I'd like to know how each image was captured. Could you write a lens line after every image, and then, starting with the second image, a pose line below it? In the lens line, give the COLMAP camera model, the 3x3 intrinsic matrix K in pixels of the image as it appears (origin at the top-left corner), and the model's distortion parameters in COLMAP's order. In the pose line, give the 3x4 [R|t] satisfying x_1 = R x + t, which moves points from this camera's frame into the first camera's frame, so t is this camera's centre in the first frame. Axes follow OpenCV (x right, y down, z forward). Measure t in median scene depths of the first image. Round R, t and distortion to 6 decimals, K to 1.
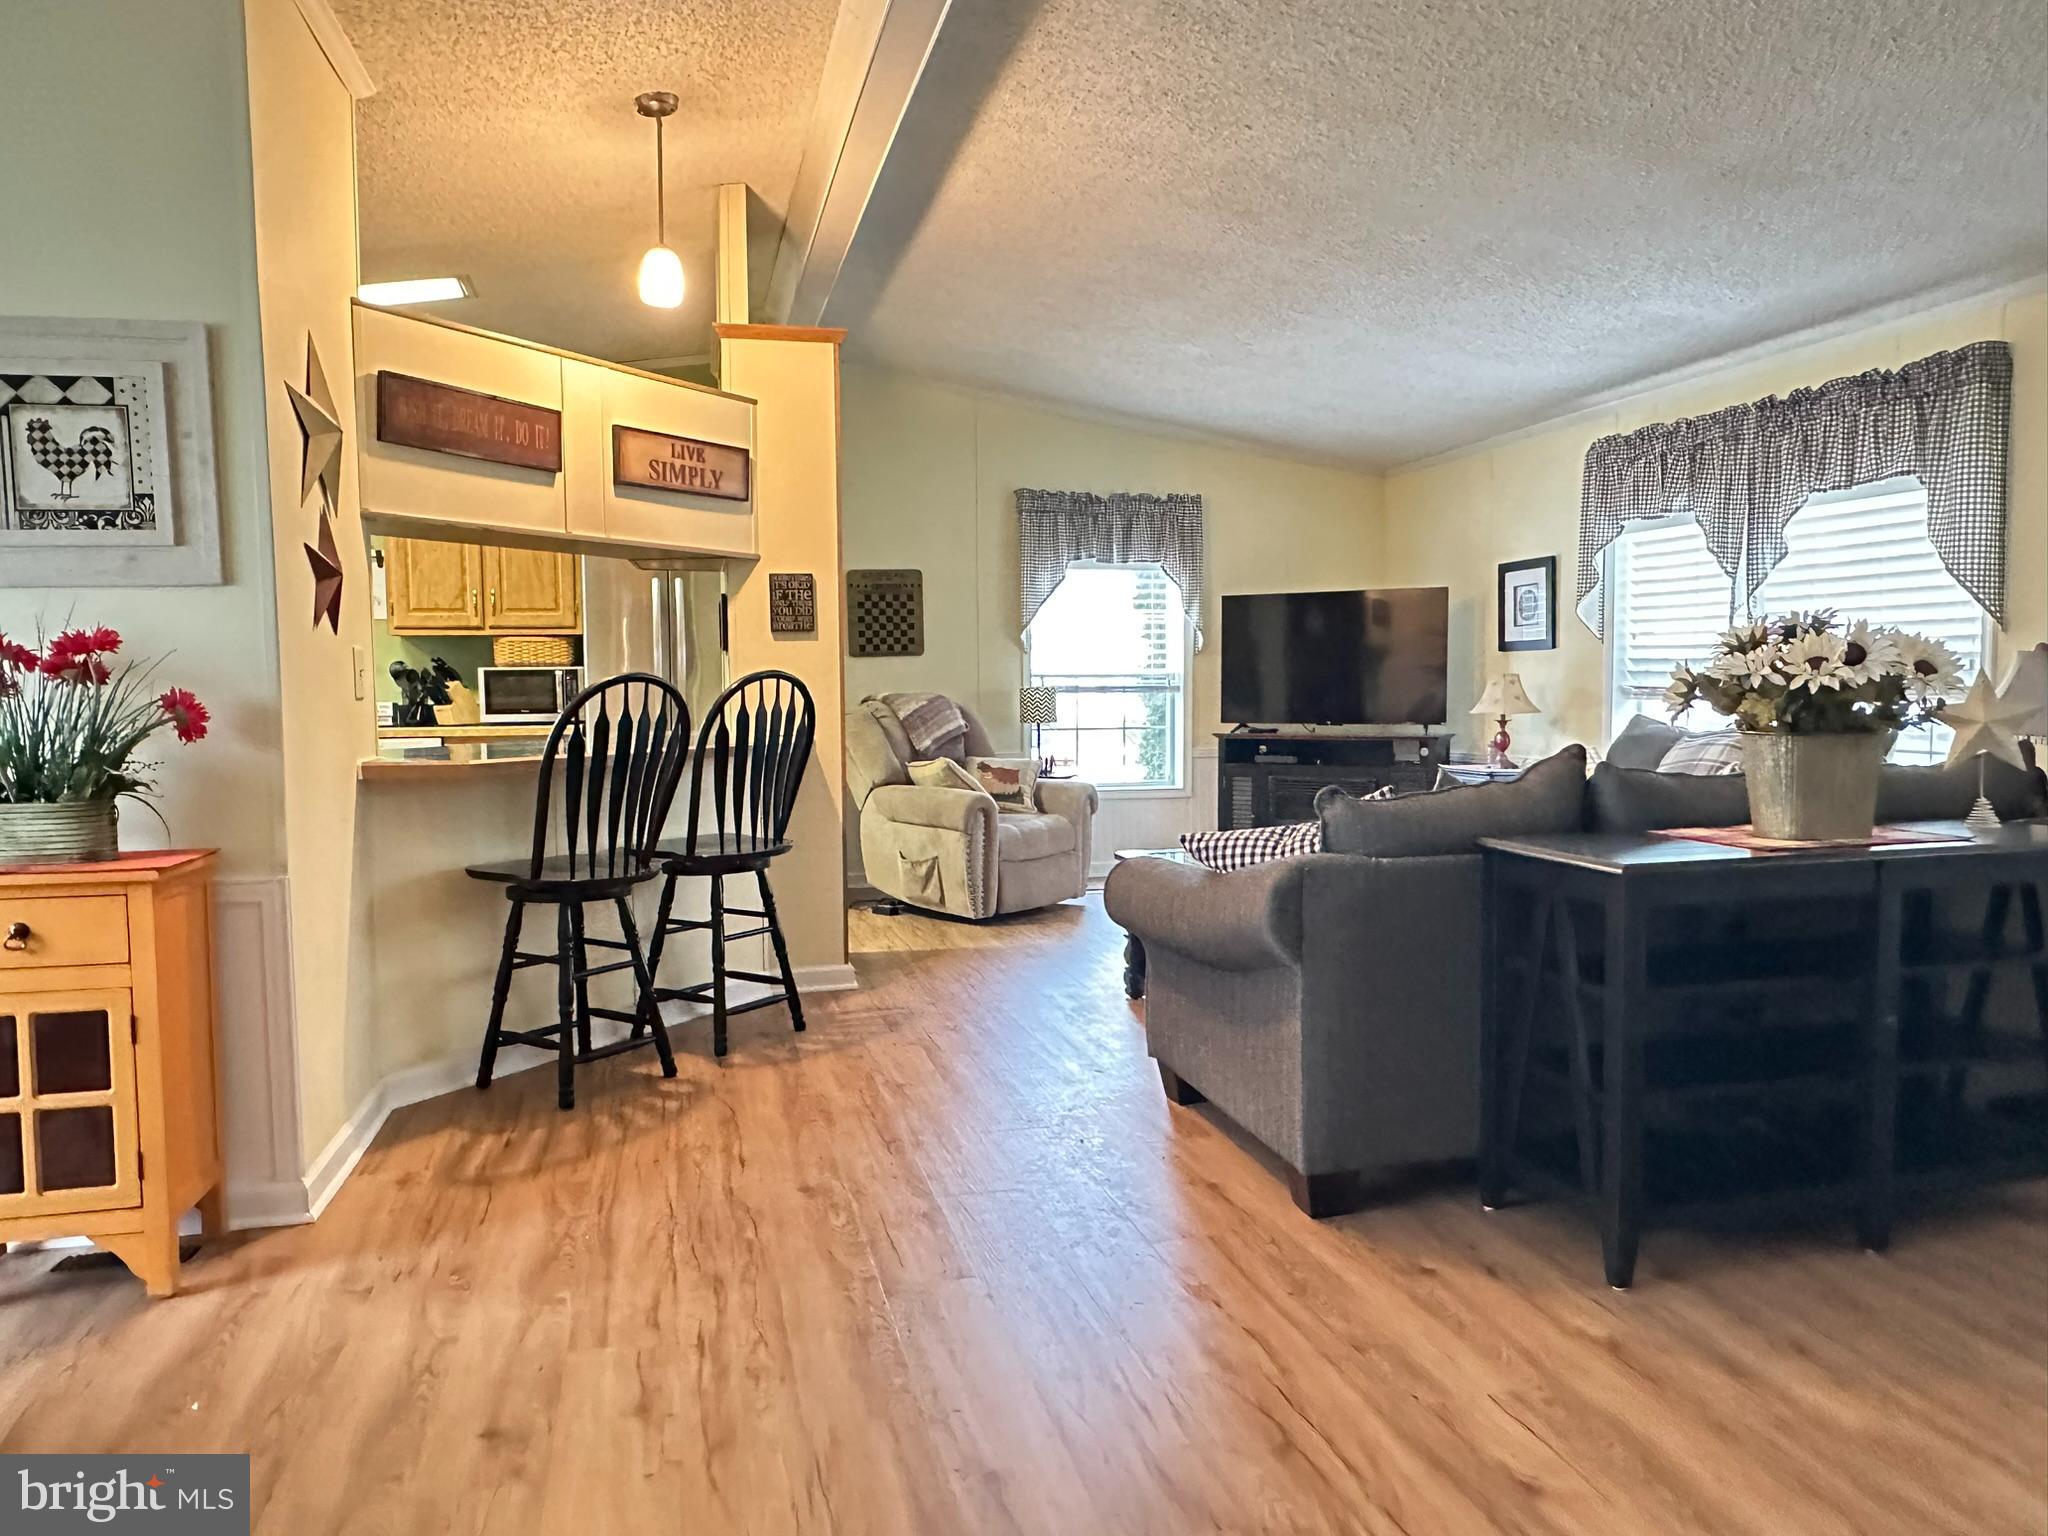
lens RADIAL K [[1395.1, 0, 1024.1], [0, 1395.1, 777.7], [0, 0, 1]] dist [-0.001600, -0.001113]
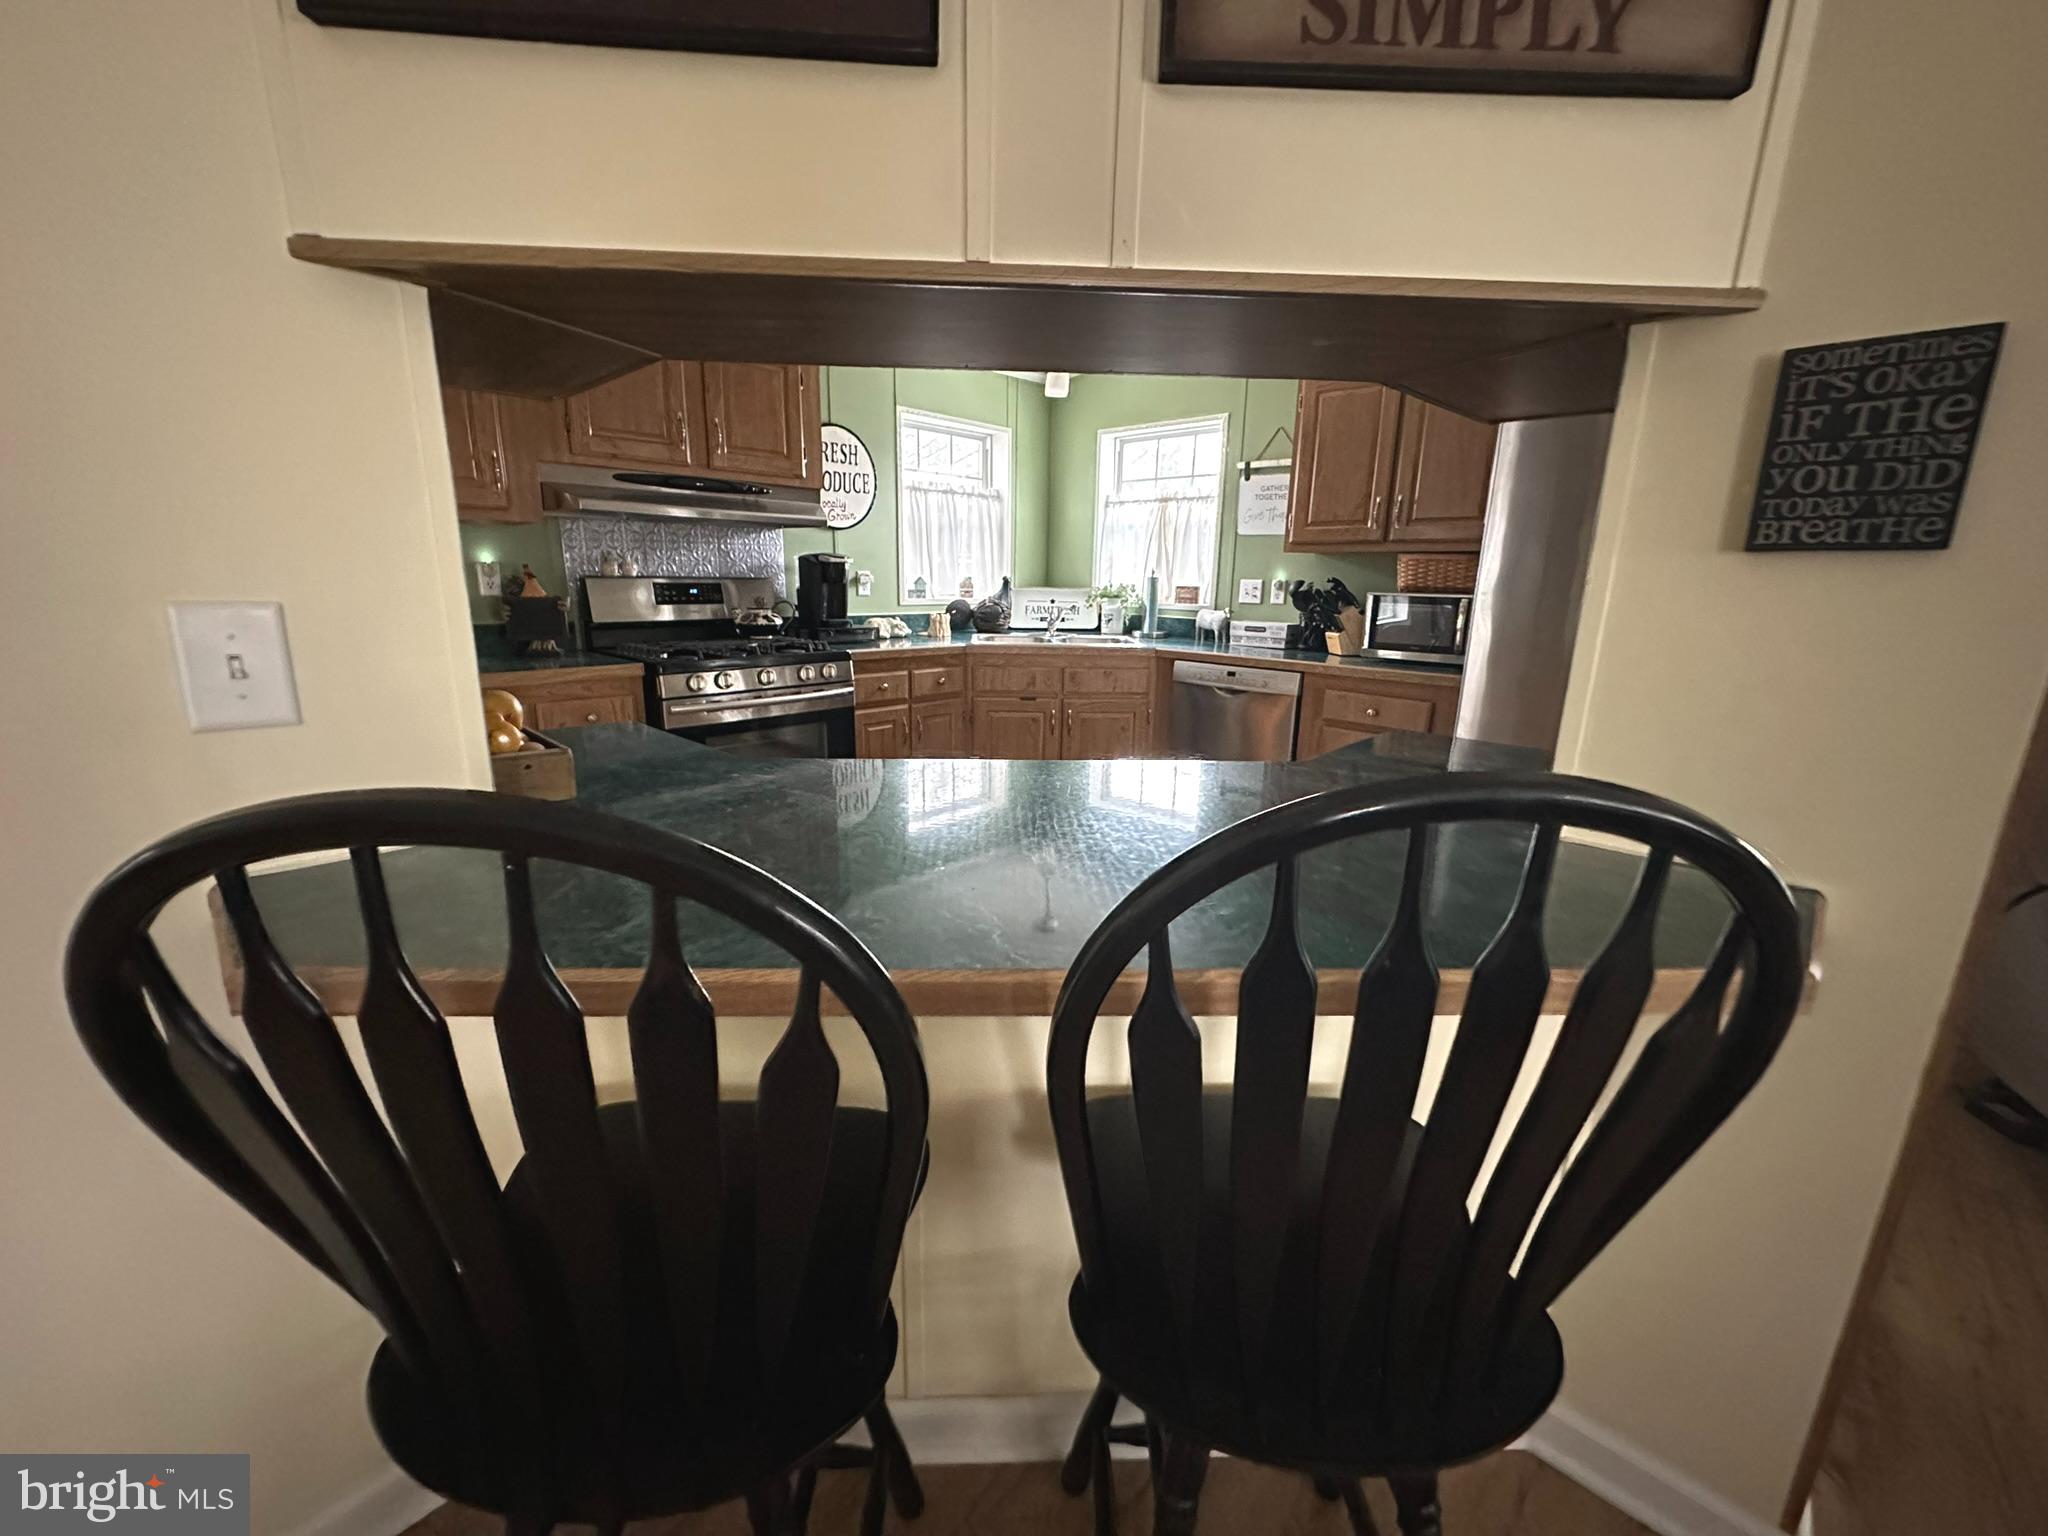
lens RADIAL K [[814.1, 0, 1021.9], [0, 814.1, 766.3], [0, 0, 1]] dist [-0.001463, 0.000214]
pose [[0.539577, 0.215534, -0.813880, -0.107668], [-0.082022, 0.975536, 0.203966, -0.079838], [0.837931, -0.043299, 0.544056, 0.745814]]
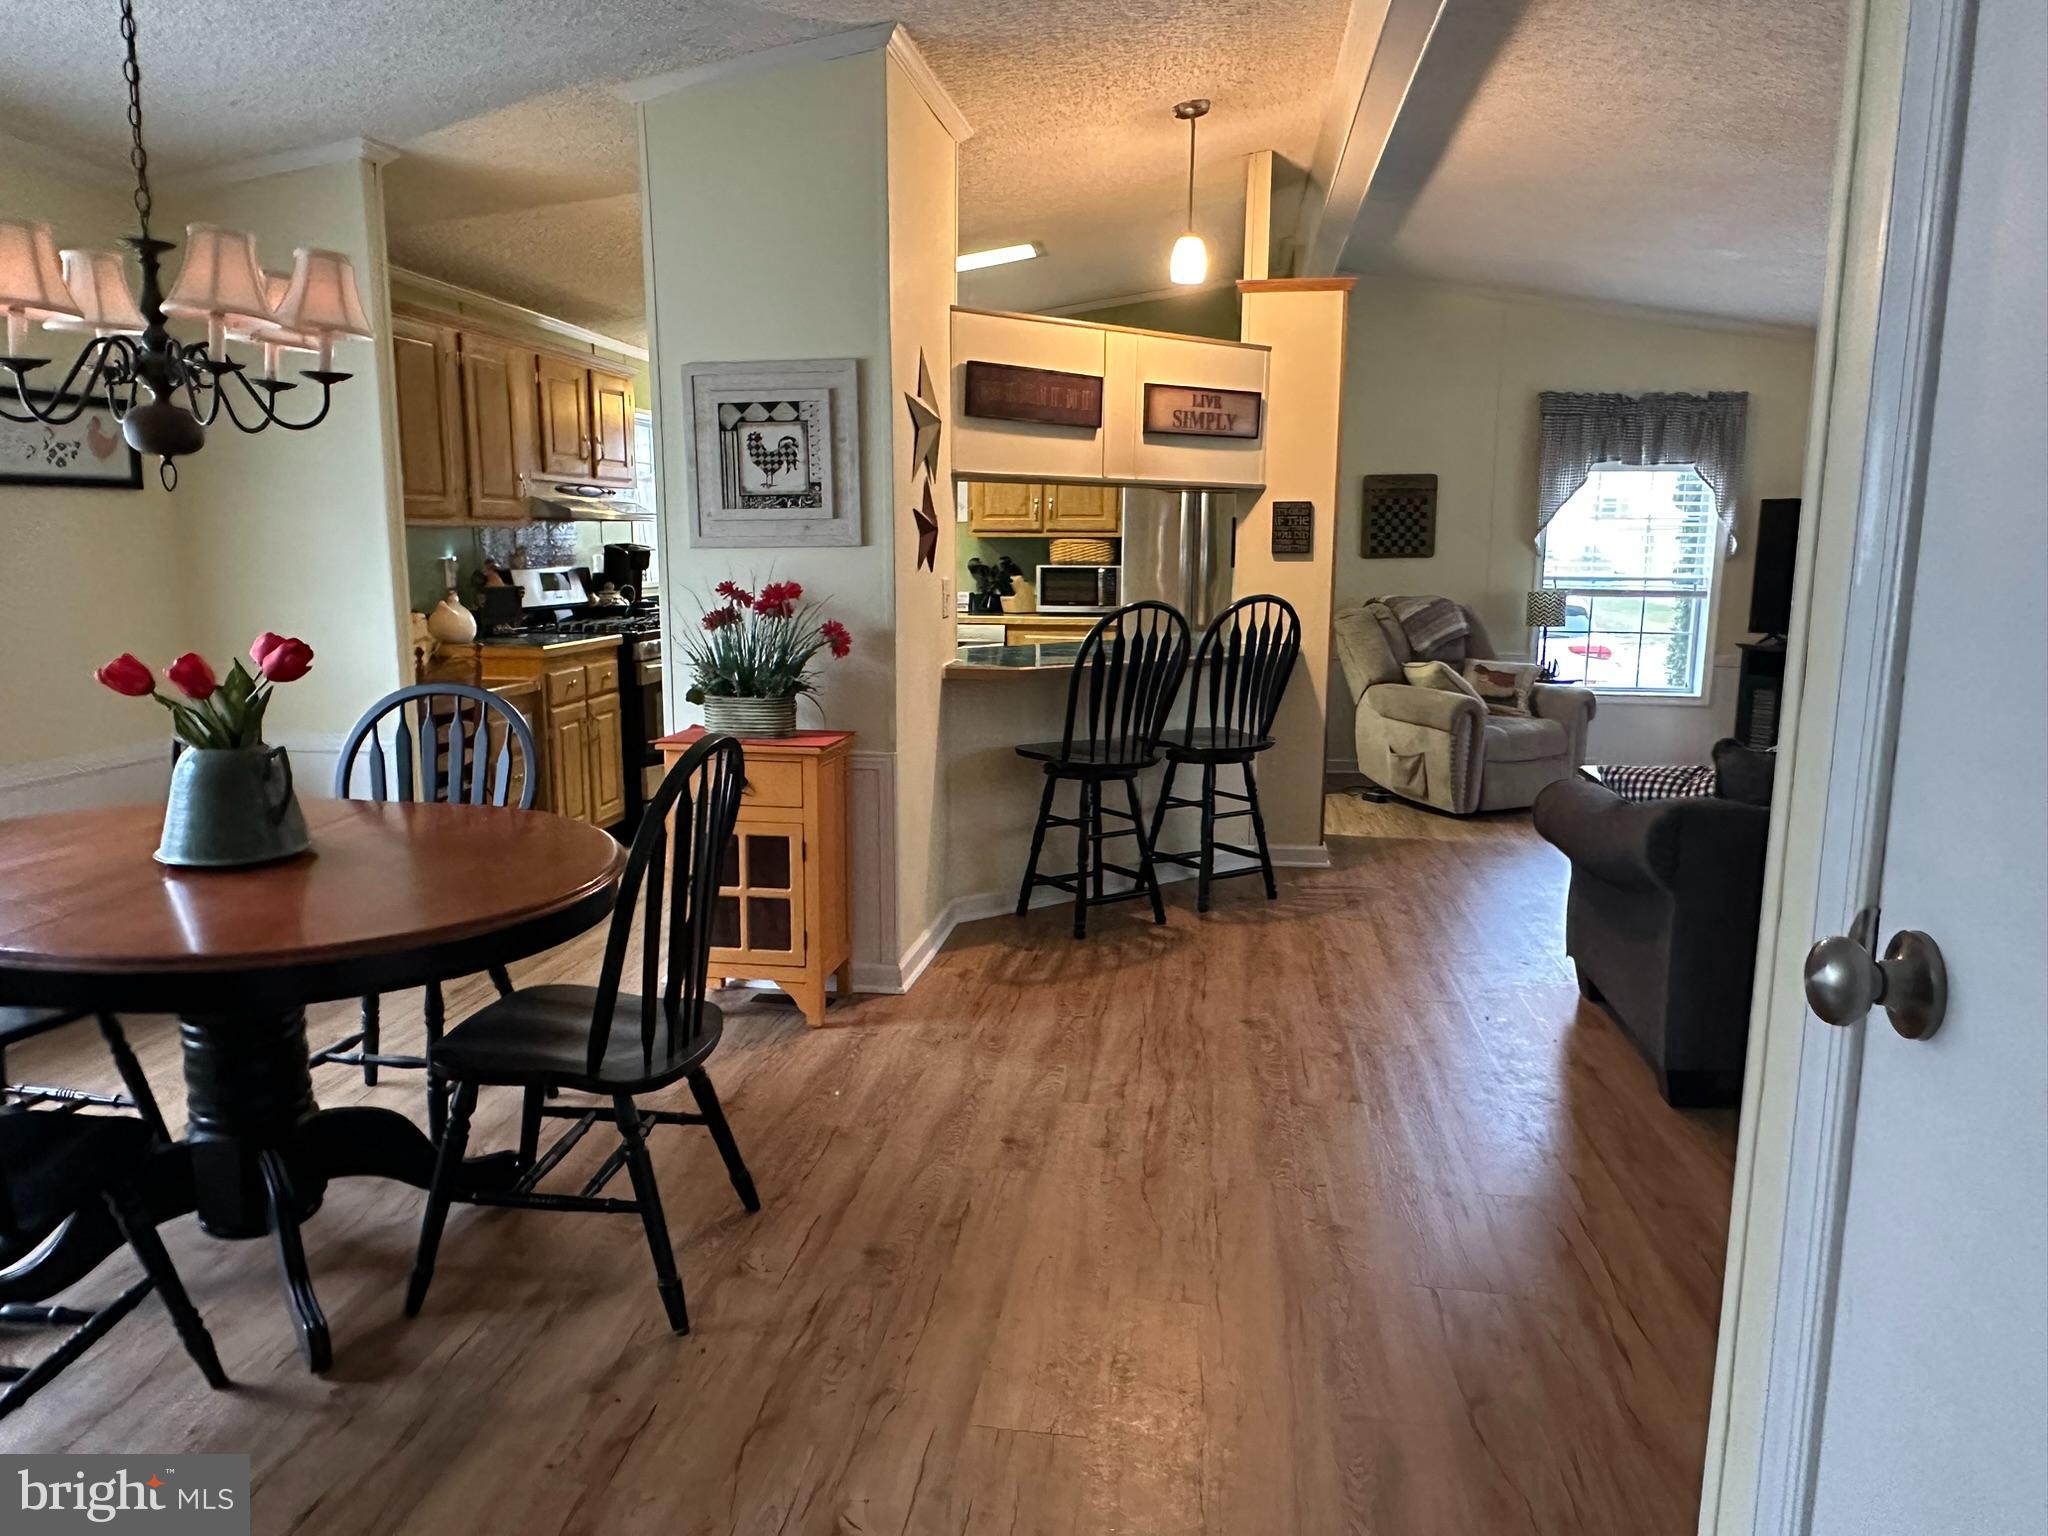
lens RADIAL K [[1395.1, 0, 1013.7], [0, 1395.1, 782.3], [0, 0, 1]] dist [-0.001600, -0.001113]
pose [[0.923197, 0.078706, -0.376182, 0.067368], [-0.039892, 0.993143, 0.109887, -0.034384], [0.382251, -0.086441, 0.920006, -0.149244]]
